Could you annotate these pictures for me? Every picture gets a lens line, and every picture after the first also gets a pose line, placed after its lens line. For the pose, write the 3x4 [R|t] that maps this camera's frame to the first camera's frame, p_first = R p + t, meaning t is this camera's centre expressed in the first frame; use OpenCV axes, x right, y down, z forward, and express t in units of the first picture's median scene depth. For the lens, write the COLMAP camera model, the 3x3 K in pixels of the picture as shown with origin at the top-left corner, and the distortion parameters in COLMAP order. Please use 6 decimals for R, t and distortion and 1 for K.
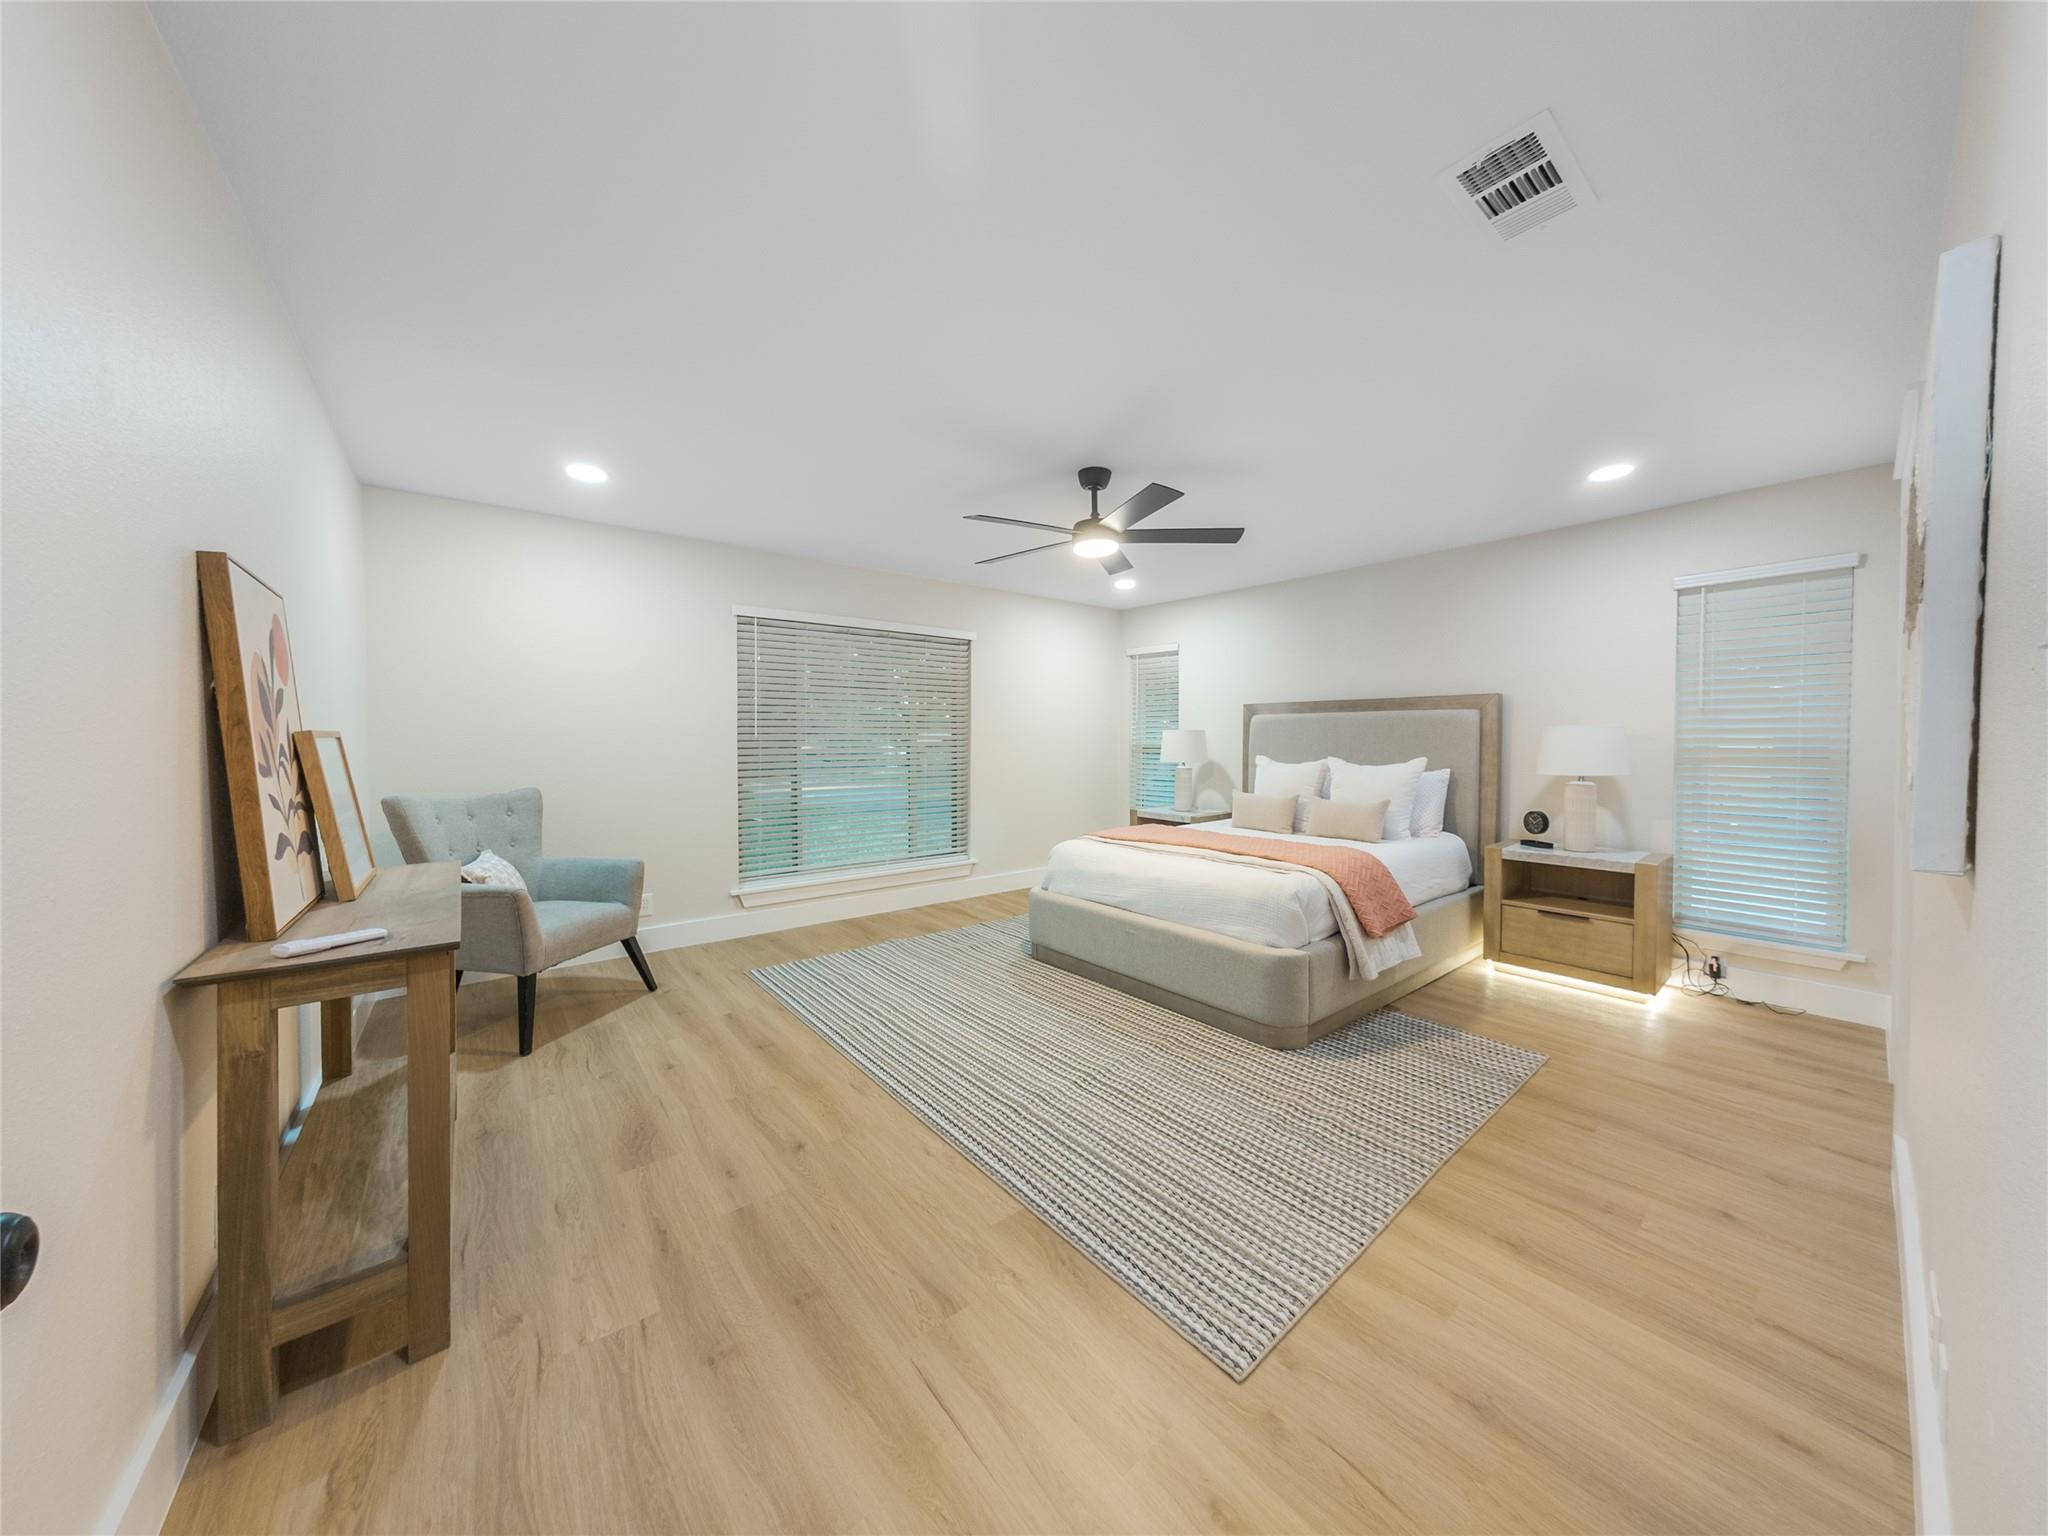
lens RADIAL K [[695.5, 0, 1023.5], [0, 695.5, 756.6], [0, 0, 1]] dist [-0.002899, 0.000284]
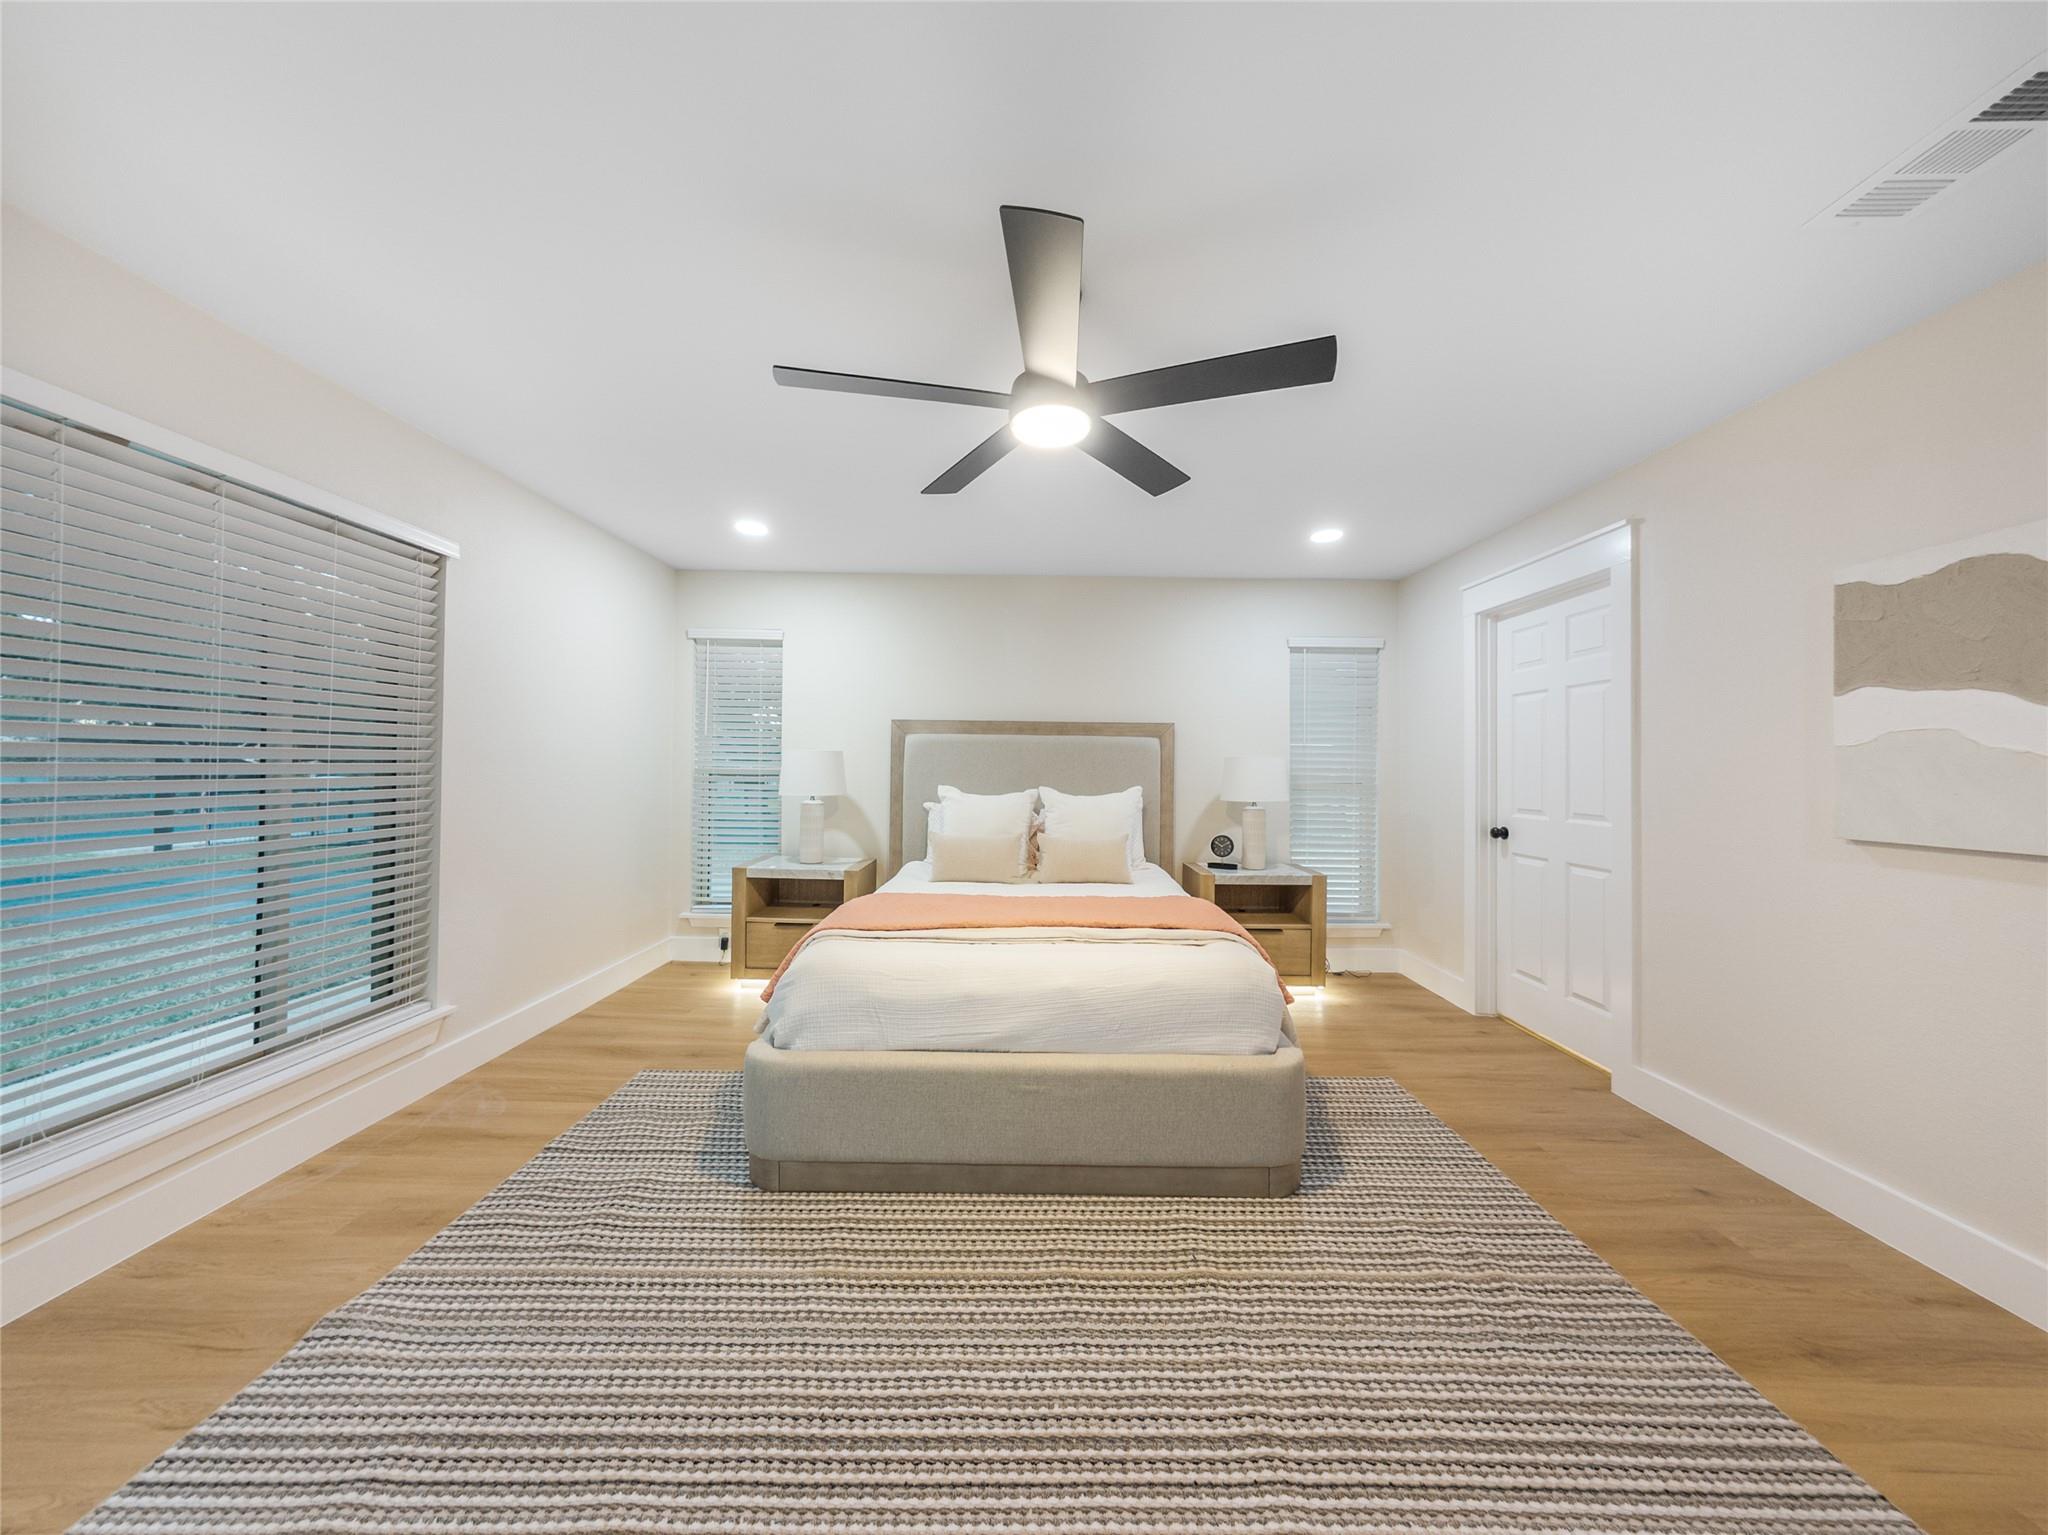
lens RADIAL K [[695.5, 0, 1045.0], [0, 695.5, 759.2], [0, 0, 1]] dist [-0.002899, 0.000284]
pose [[0.628949, 0.013589, 0.777328, -0.272640], [0.007535, 0.999694, -0.023573, -0.015415], [-0.777410, 0.020683, 0.628654, 0.540301]]
